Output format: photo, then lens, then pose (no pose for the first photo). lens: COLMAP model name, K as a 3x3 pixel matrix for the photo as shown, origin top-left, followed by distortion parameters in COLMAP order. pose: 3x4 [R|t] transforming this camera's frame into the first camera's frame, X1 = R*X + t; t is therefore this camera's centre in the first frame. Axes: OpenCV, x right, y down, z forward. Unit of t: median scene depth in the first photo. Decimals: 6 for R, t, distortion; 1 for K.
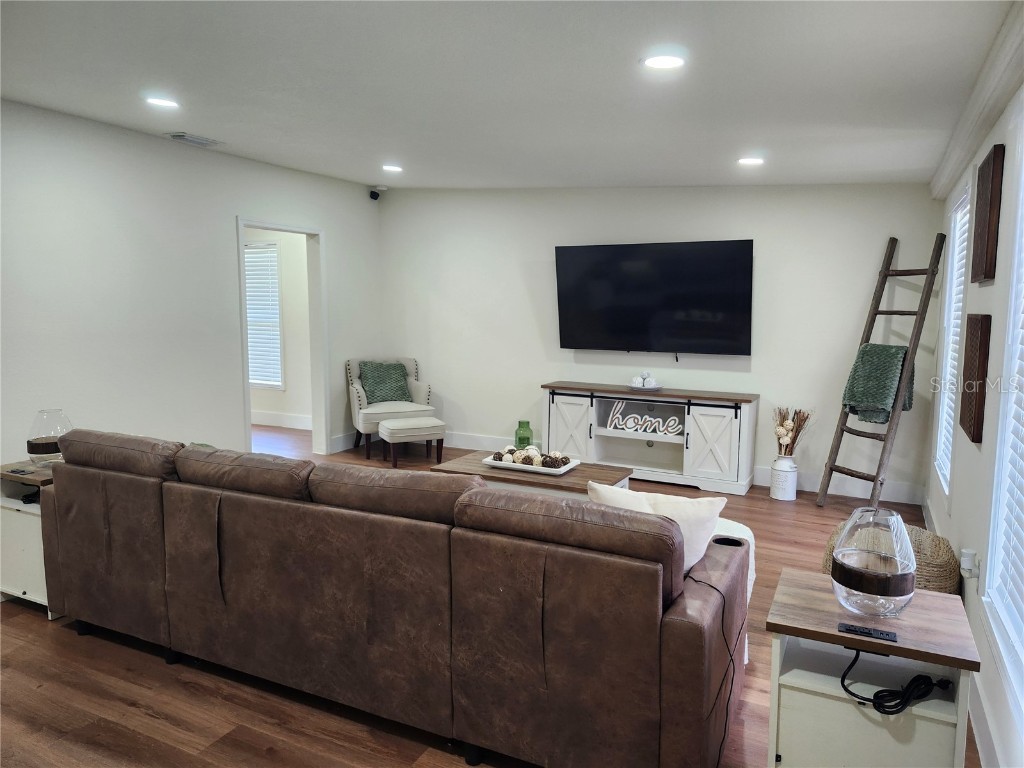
lens RADIAL K [[699.0, 0, 512.0], [0, 699.0, 384.0], [0, 0, 1]] dist [0.083135, -0.092815]
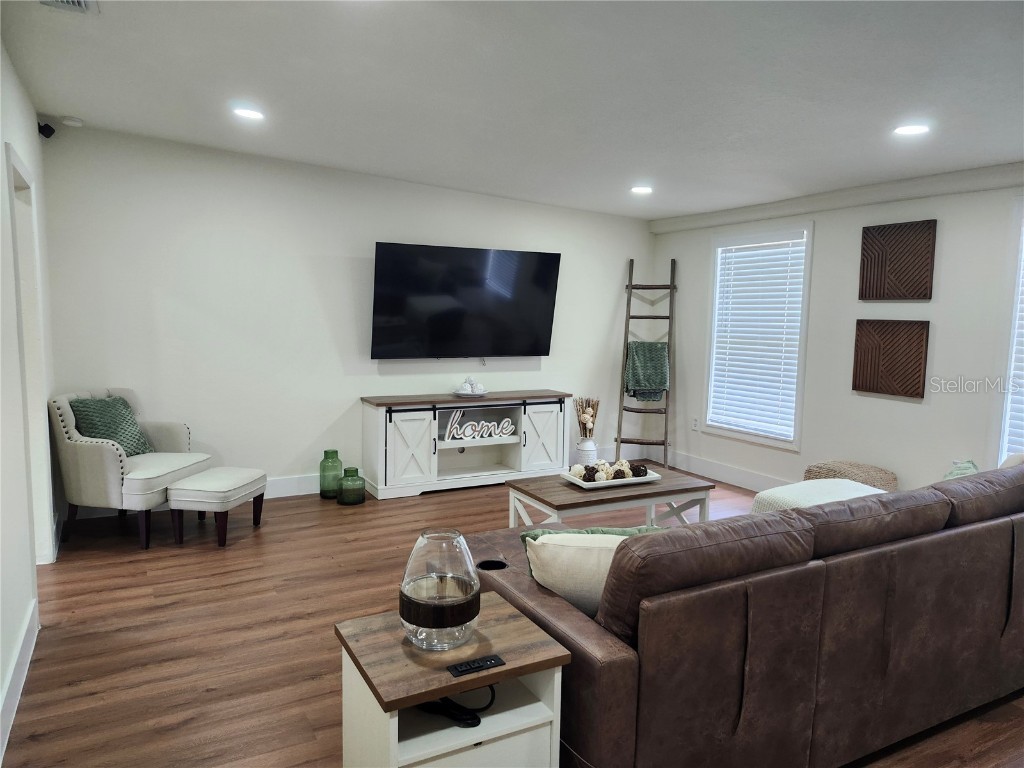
lens RADIAL K [[707.0, 0, 512.0], [0, 707.0, 384.0], [0, 0, 1]] dist [0.105516, -0.142977]
pose [[0.572642, -0.088167, 0.815051, -0.596950], [0.083335, 0.995310, 0.049116, -0.053320], [-0.815559, 0.039797, 0.577304, 0.381468]]
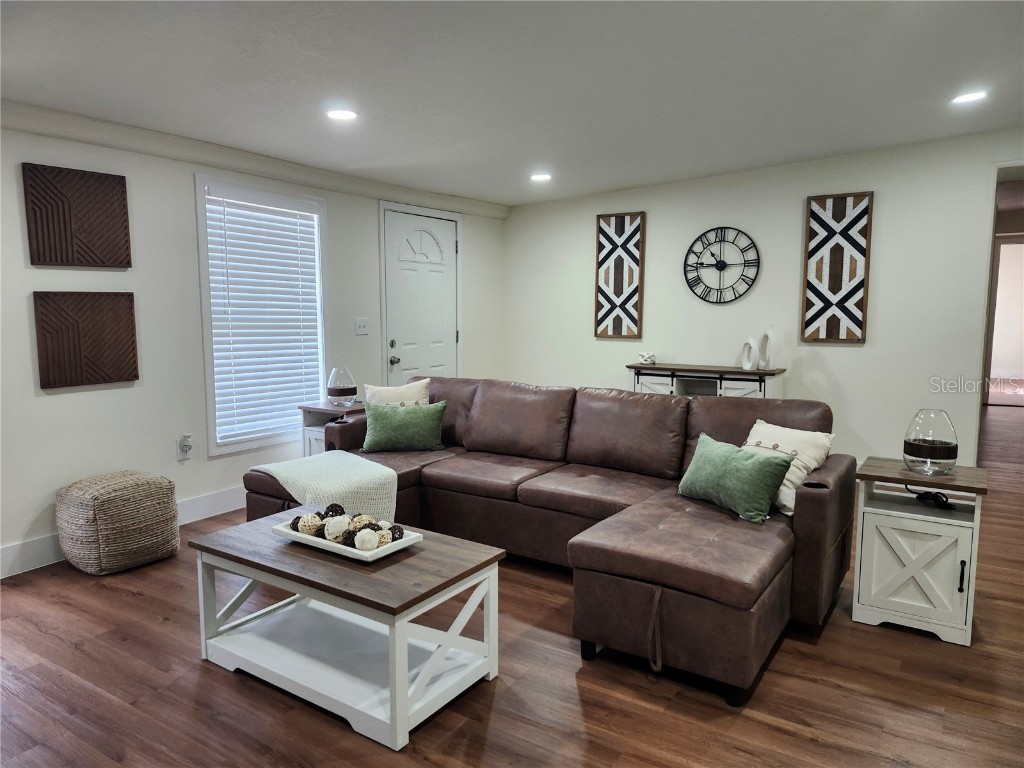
lens RADIAL K [[701.7, 0, 512.7], [0, 701.7, 387.8], [0, 0, 1]] dist [0.116047, -0.144528]
pose [[-0.992179, -0.024551, 0.122384, -0.140224], [0.004996, 0.971869, 0.235468, -0.117154], [-0.124723, 0.234238, -0.964146, 1.106486]]
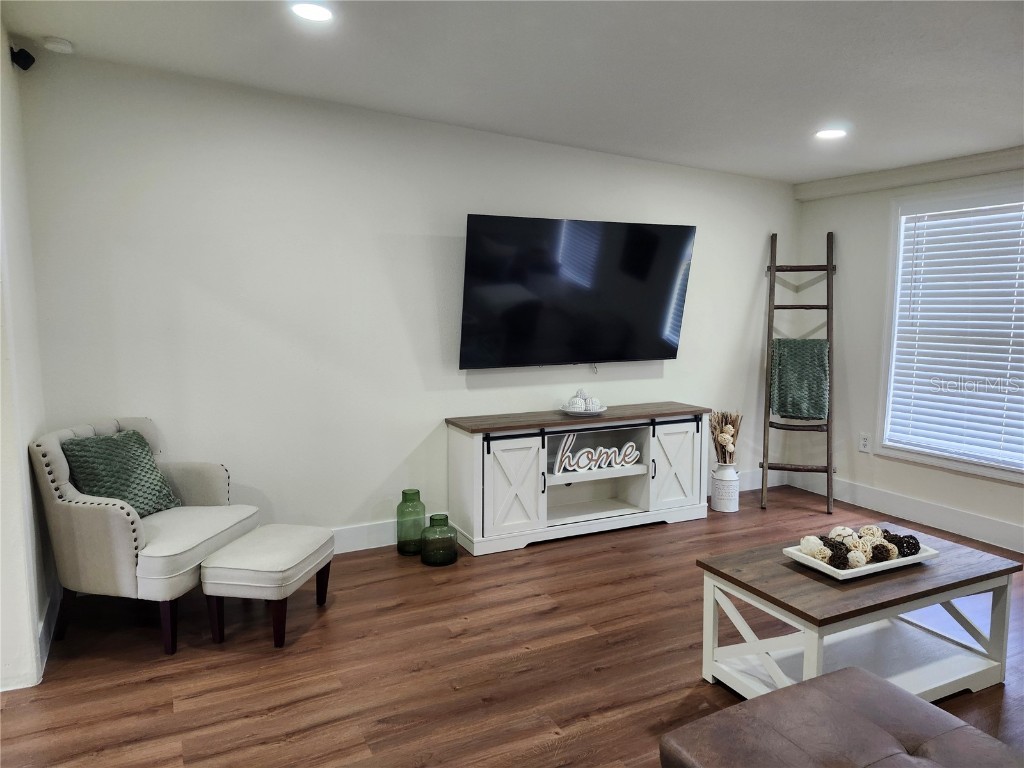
lens RADIAL K [[711.1, 0, 517.4], [0, 711.1, 381.3], [0, 0, 1]] dist [0.102369, -0.122744]
pose [[0.594194, -0.103623, 0.797618, -0.473723], [0.097548, 0.993630, 0.056419, -0.078766], [-0.798384, 0.044282, 0.600518, 0.599348]]
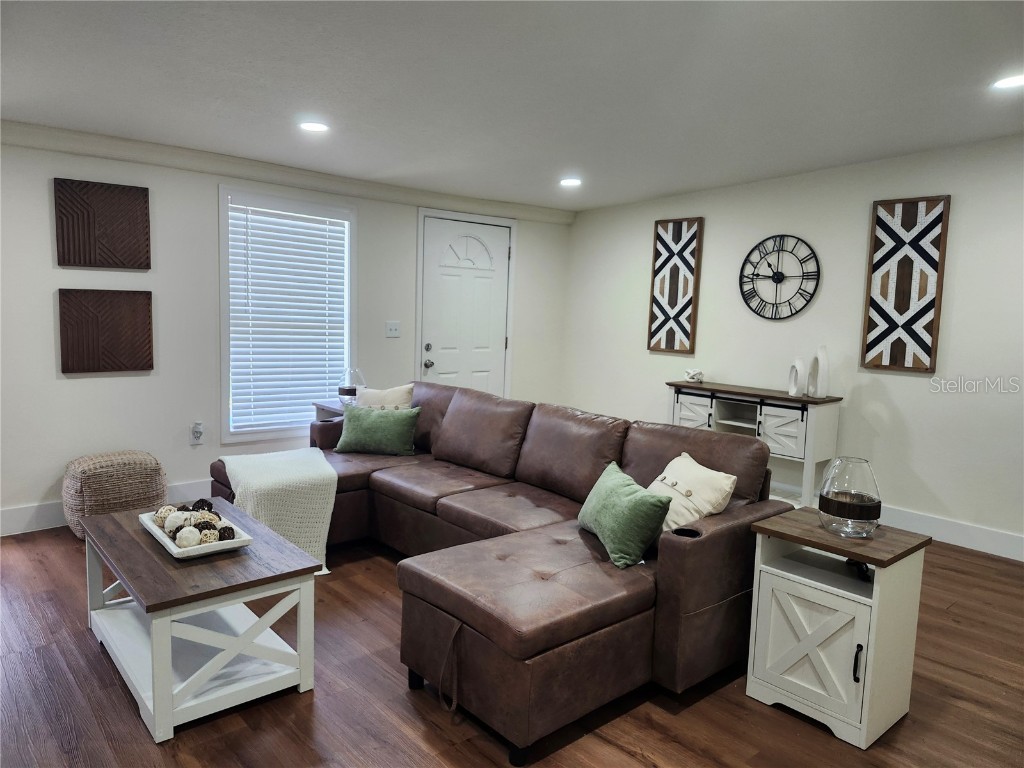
lens RADIAL K [[707.0, 0, 512.0], [0, 707.0, 384.0], [0, 0, 1]] dist [0.105516, -0.142977]
pose [[-0.923535, -0.082297, 0.374580, -0.348198], [0.004025, 0.974571, 0.224042, -0.120391], [-0.383493, 0.208418, -0.899719, 1.033104]]
